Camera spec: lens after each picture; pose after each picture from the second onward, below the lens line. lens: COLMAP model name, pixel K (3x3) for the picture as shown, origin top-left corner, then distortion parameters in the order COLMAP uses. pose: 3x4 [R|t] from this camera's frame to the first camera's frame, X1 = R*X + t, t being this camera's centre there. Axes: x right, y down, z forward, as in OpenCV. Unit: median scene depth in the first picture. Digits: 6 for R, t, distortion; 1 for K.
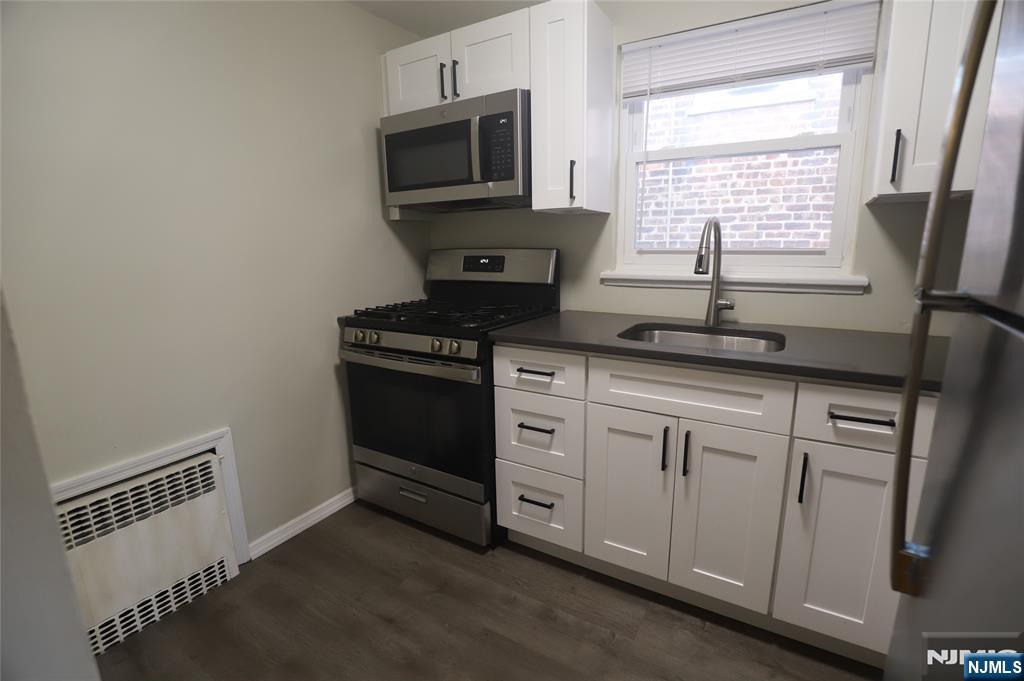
lens RADIAL K [[466.1, 0, 518.4], [0, 466.1, 341.1], [0, 0, 1]] dist [-0.048028, 0.011090]
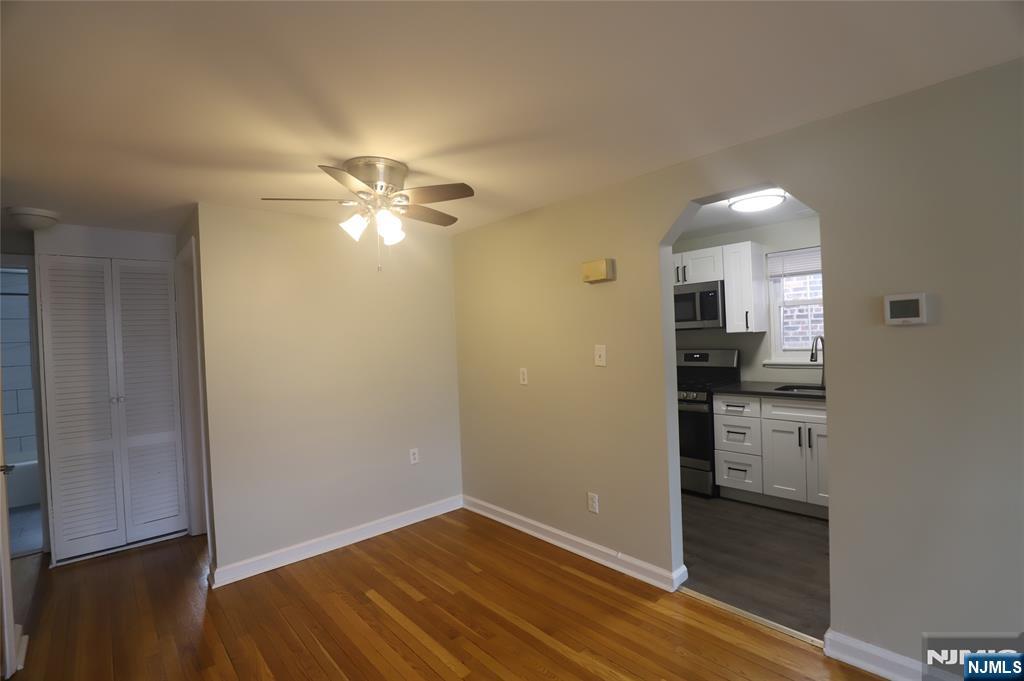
lens RADIAL K [[466.1, 0, 518.4], [0, 466.1, 341.1], [0, 0, 1]] dist [-0.048028, 0.011090]
pose [[0.956924, -0.024946, -0.289266, -0.278347], [-0.029359, 0.982882, -0.181884, 0.172323], [0.288852, 0.182541, 0.939810, -1.285640]]
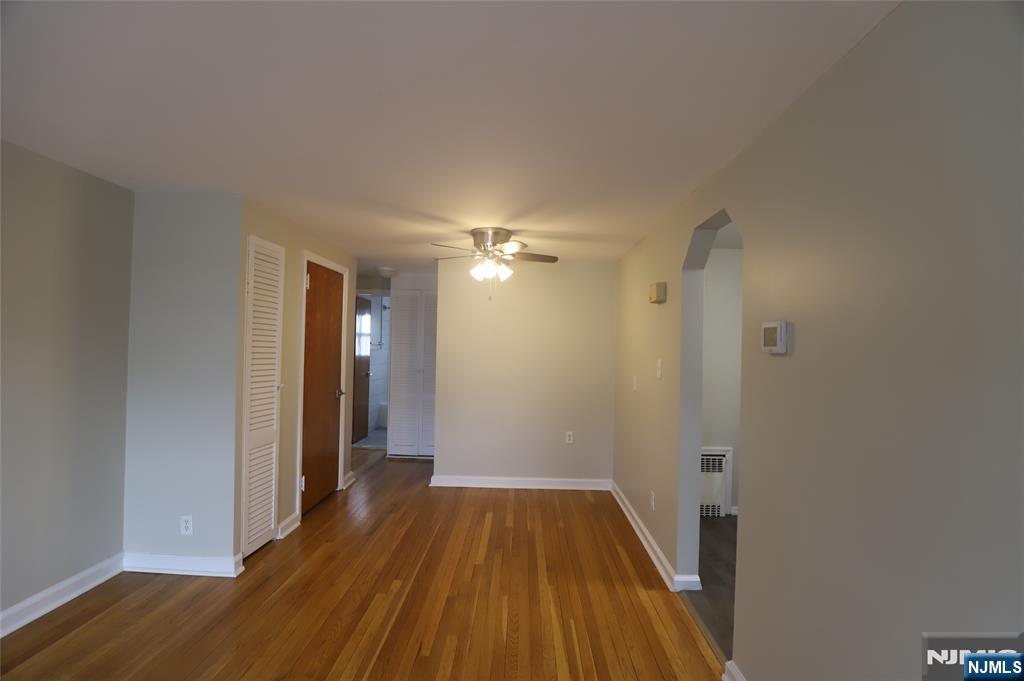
lens RADIAL K [[466.1, 0, 518.4], [0, 466.1, 341.1], [0, 0, 1]] dist [-0.048028, 0.011090]
pose [[0.493130, 0.007192, -0.869926, 0.770345], [-0.199295, 0.974307, -0.104918, 0.115562], [0.846820, 0.225110, 0.481894, -1.042357]]
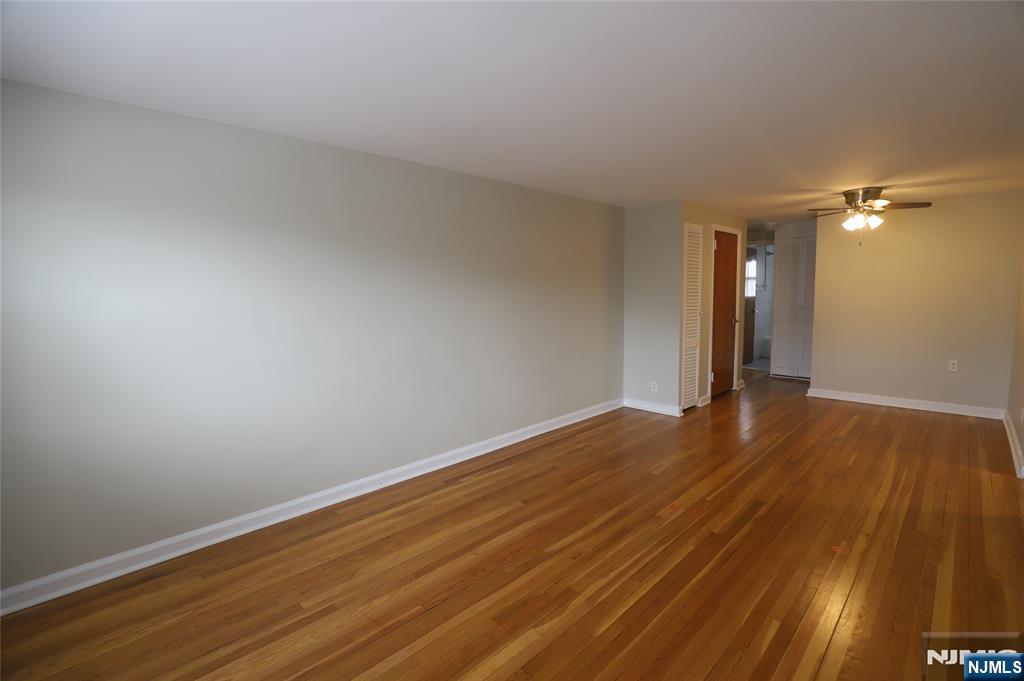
lens RADIAL K [[466.1, 0, 518.4], [0, 466.1, 341.1], [0, 0, 1]] dist [-0.048028, 0.011090]
pose [[-0.252314, 0.114000, -0.960907, 1.849765], [-0.173395, 0.971636, 0.160803, 0.184736], [0.951983, 0.207189, -0.225390, -1.321463]]
